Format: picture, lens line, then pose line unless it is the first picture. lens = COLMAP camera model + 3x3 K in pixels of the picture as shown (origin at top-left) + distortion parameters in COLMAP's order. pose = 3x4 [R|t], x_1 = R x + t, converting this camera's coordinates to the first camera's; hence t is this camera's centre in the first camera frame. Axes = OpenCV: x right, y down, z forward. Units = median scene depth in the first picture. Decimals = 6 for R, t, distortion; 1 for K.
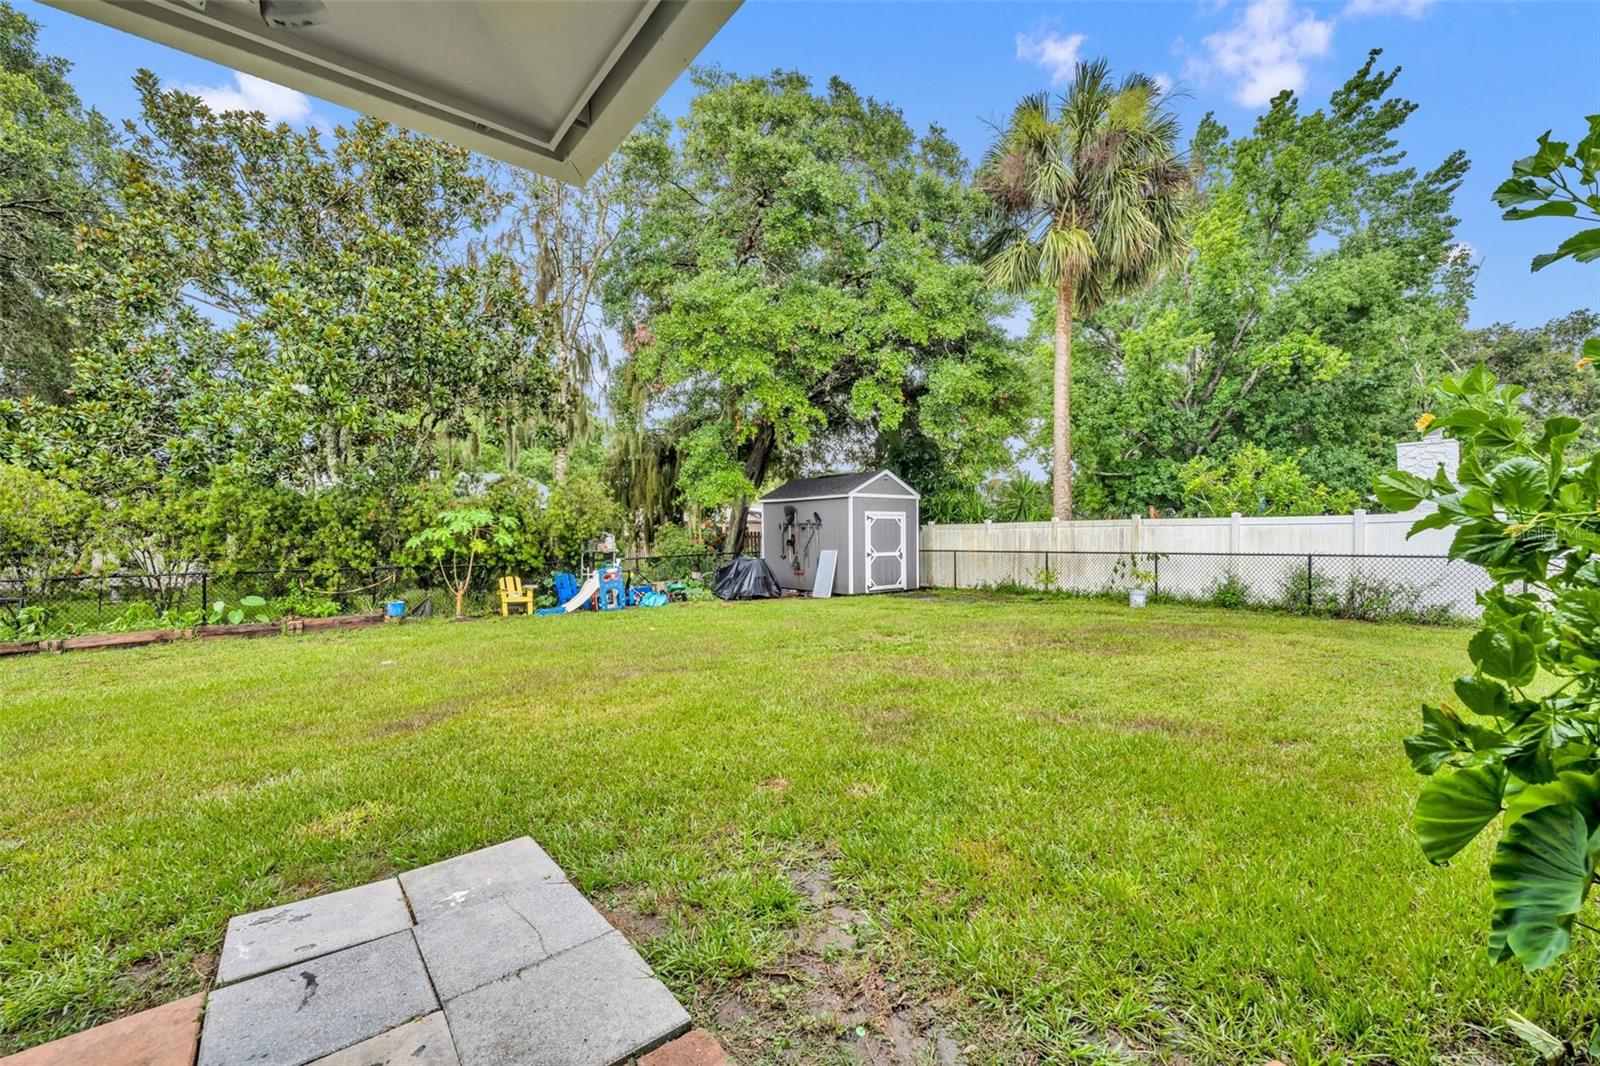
lens RADIAL K [[637.8, 0, 797.4], [0, 637.8, 534.8], [0, 0, 1]] dist [-0.000572, 0.000168]
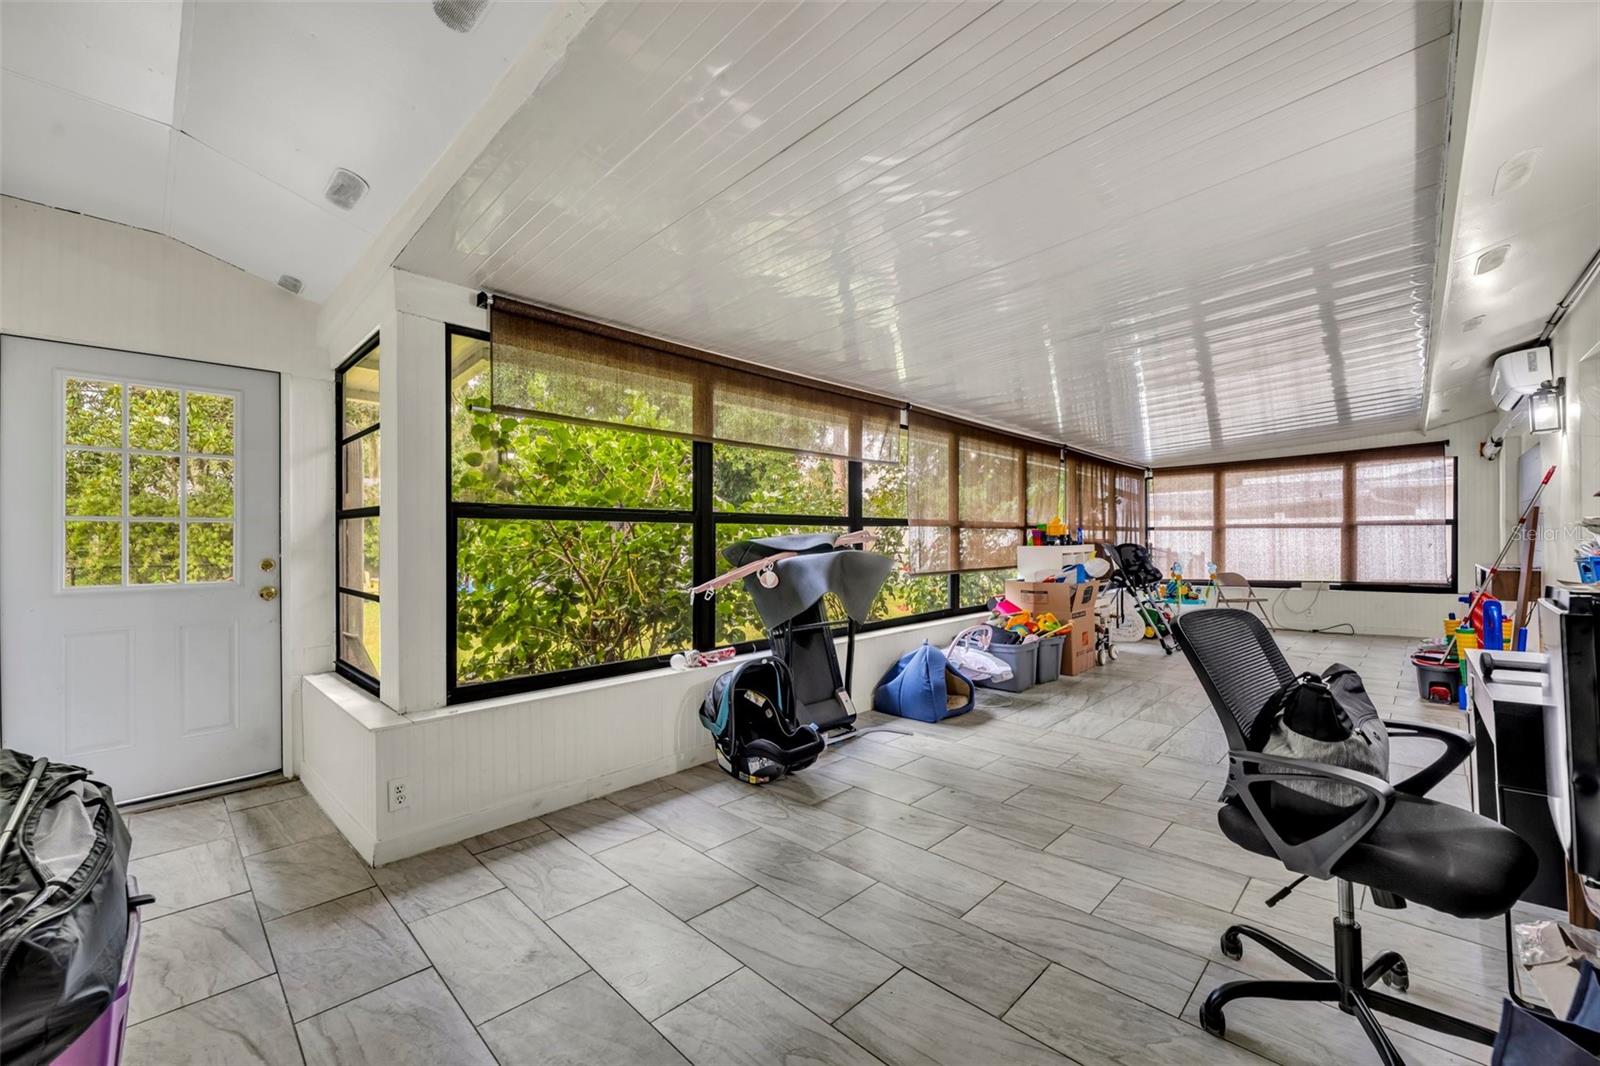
lens RADIAL K [[637.8, 0, 802.2], [0, 637.8, 534.9], [0, 0, 1]] dist [-0.000572, 0.000168]
pose [[0.993143, 0.005683, 0.116766, 0.280702], [-0.005464, 0.999983, -0.002195, -0.005601], [-0.116776, 0.001542, 0.993157, -0.338482]]
